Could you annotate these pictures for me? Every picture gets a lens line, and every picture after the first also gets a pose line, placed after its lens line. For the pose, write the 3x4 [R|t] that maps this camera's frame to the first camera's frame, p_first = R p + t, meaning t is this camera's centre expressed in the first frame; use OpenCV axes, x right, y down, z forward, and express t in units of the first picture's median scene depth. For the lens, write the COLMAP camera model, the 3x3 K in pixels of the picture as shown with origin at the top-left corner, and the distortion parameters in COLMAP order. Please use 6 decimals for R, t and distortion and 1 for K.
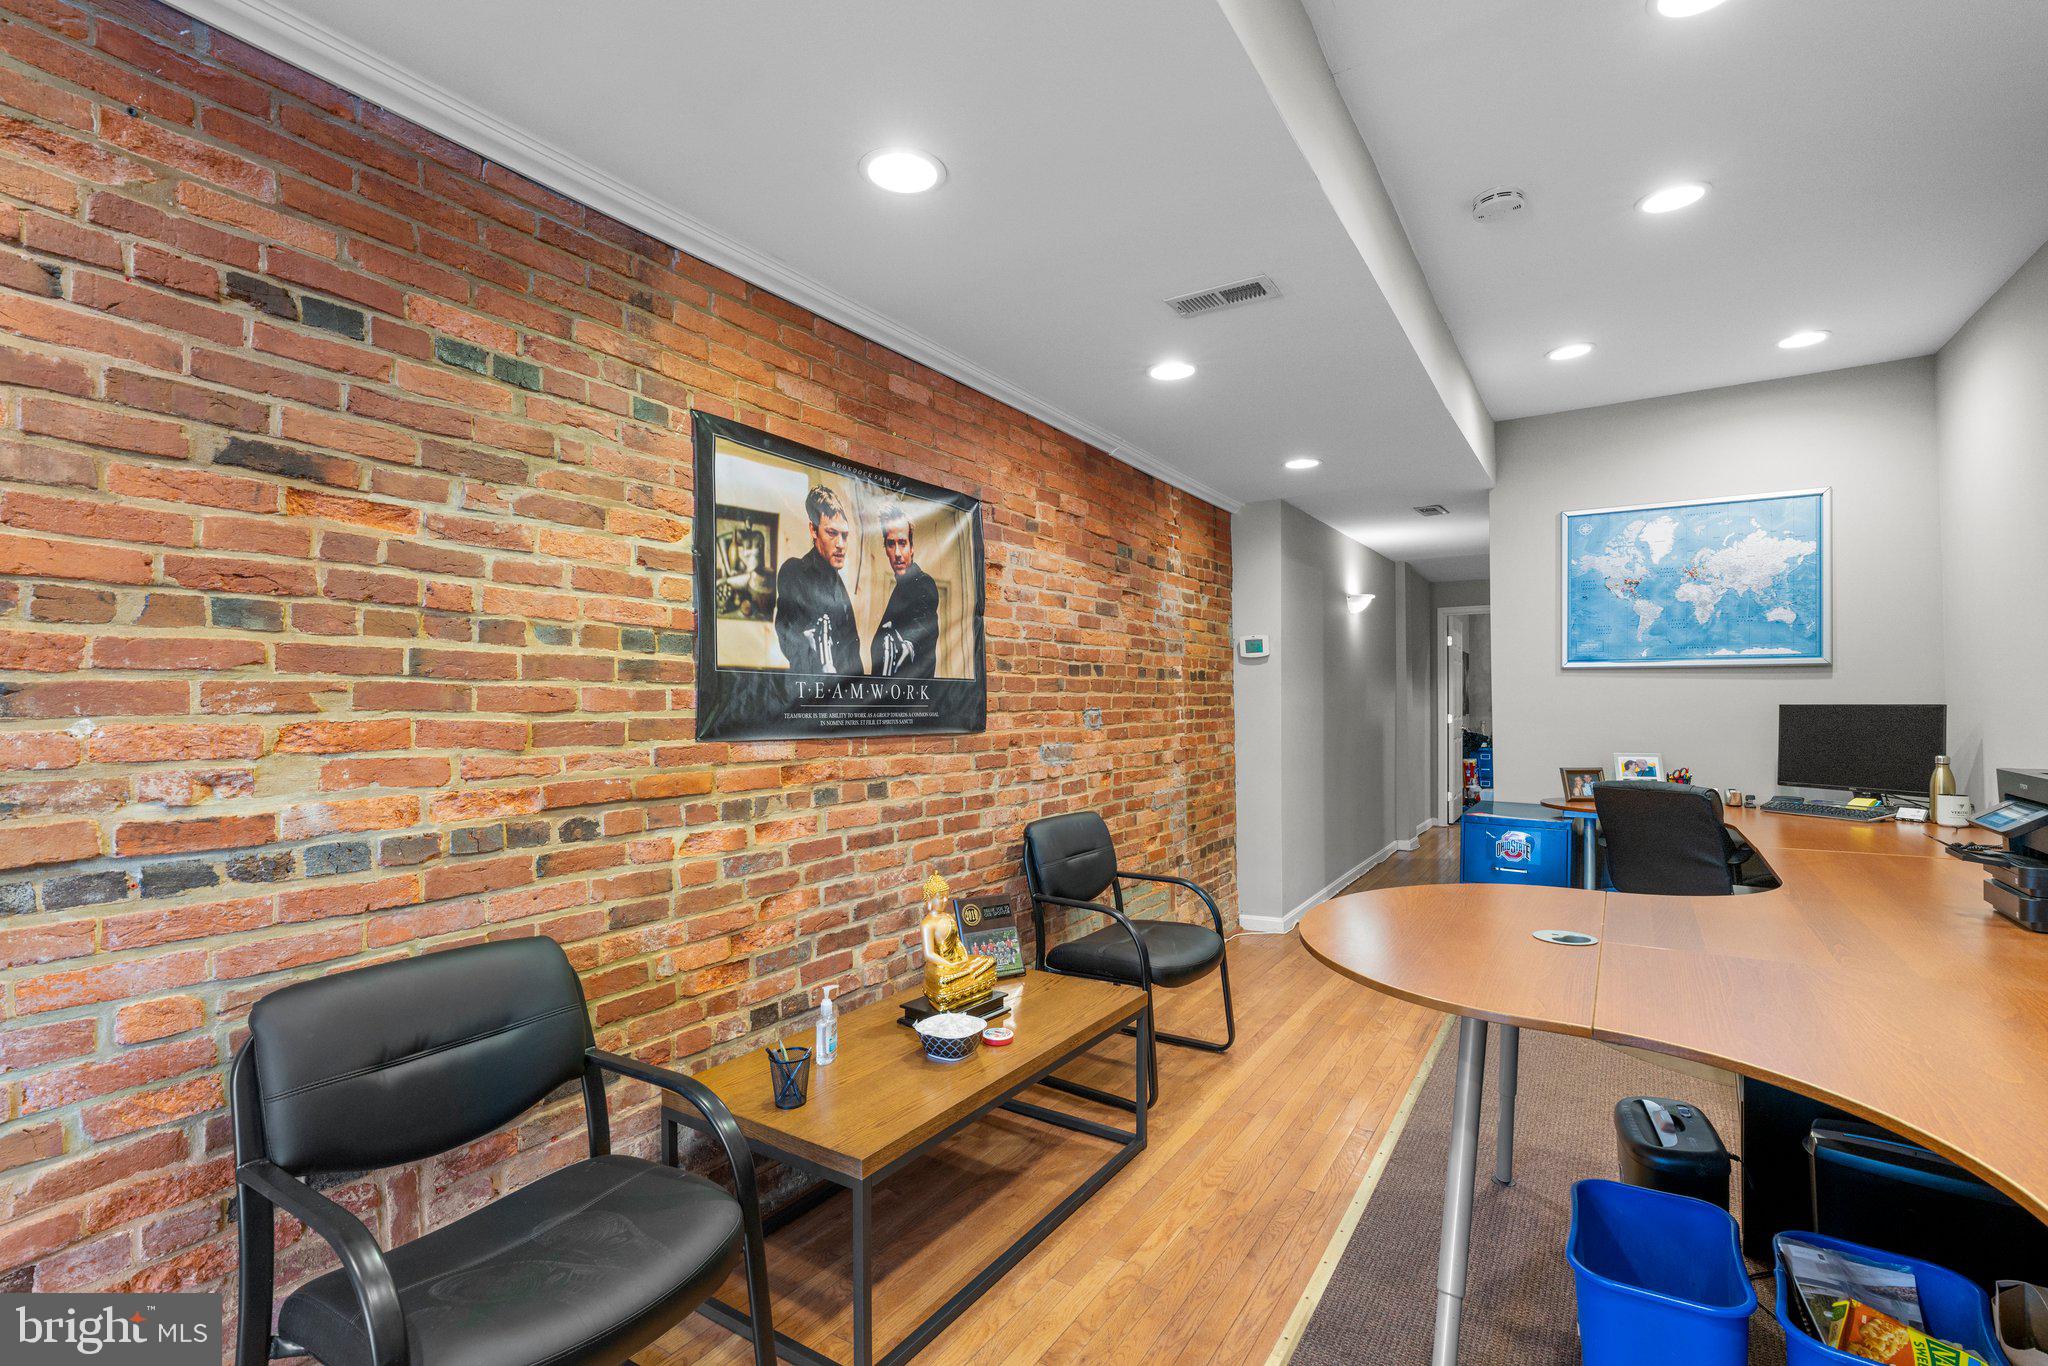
lens RADIAL K [[940.5, 0, 1011.7], [0, 940.5, 699.6], [0, 0, 1]] dist [-0.012756, 0.005864]
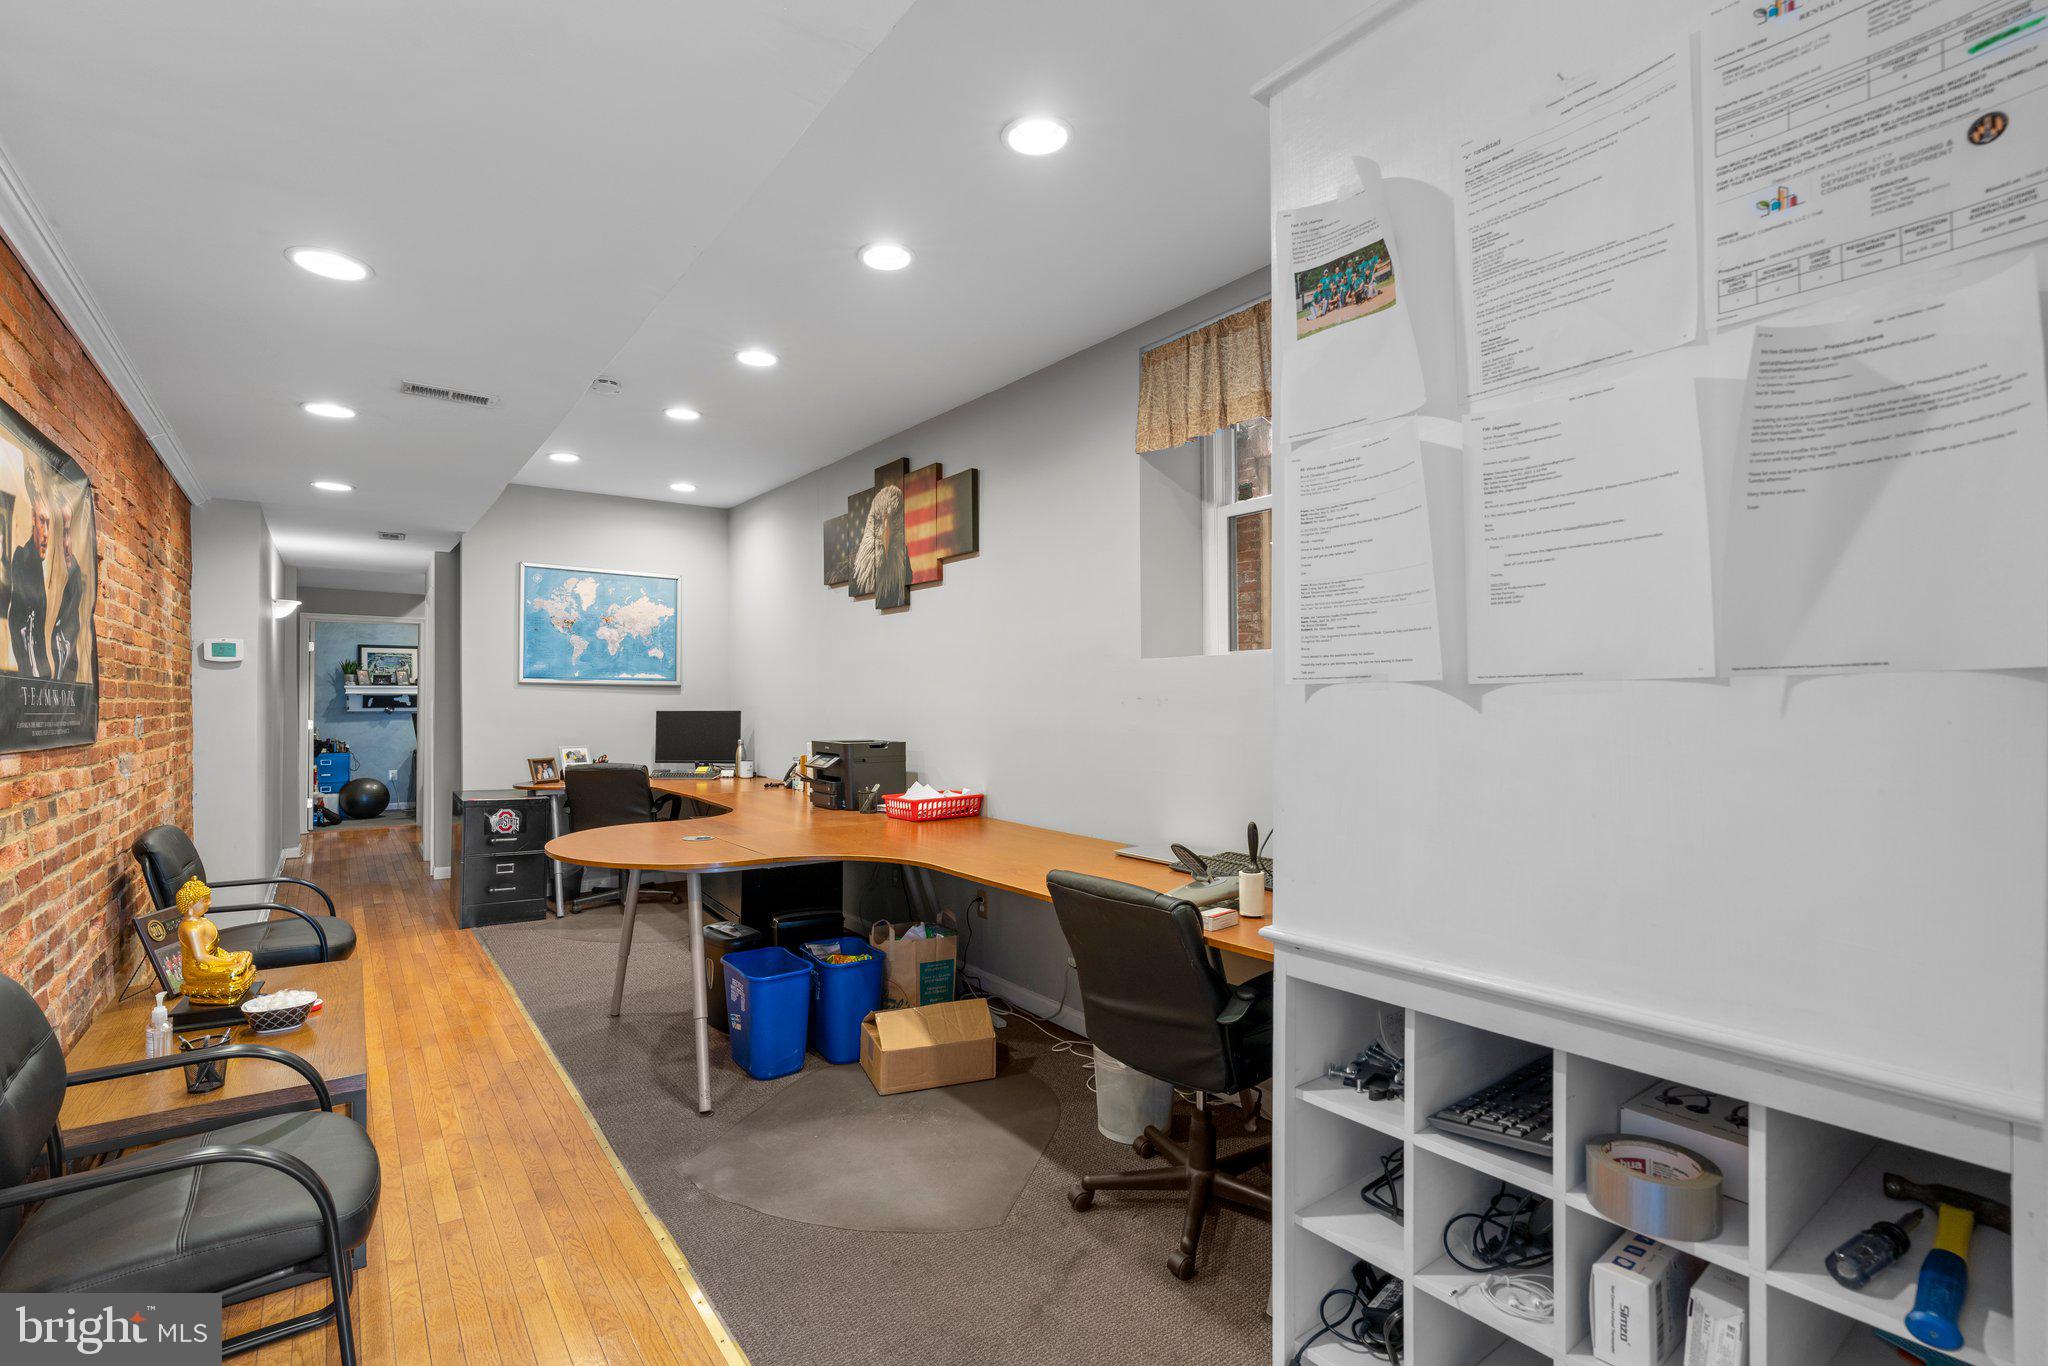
lens RADIAL K [[940.5, 0, 1011.7], [0, 940.5, 699.6], [0, 0, 1]] dist [-0.012756, 0.005864]
pose [[0.357347, 0.010476, 0.933913, -0.416647], [-0.005229, 0.999944, -0.009215, -0.002050], [-0.933957, -0.001591, 0.357382, -0.107524]]
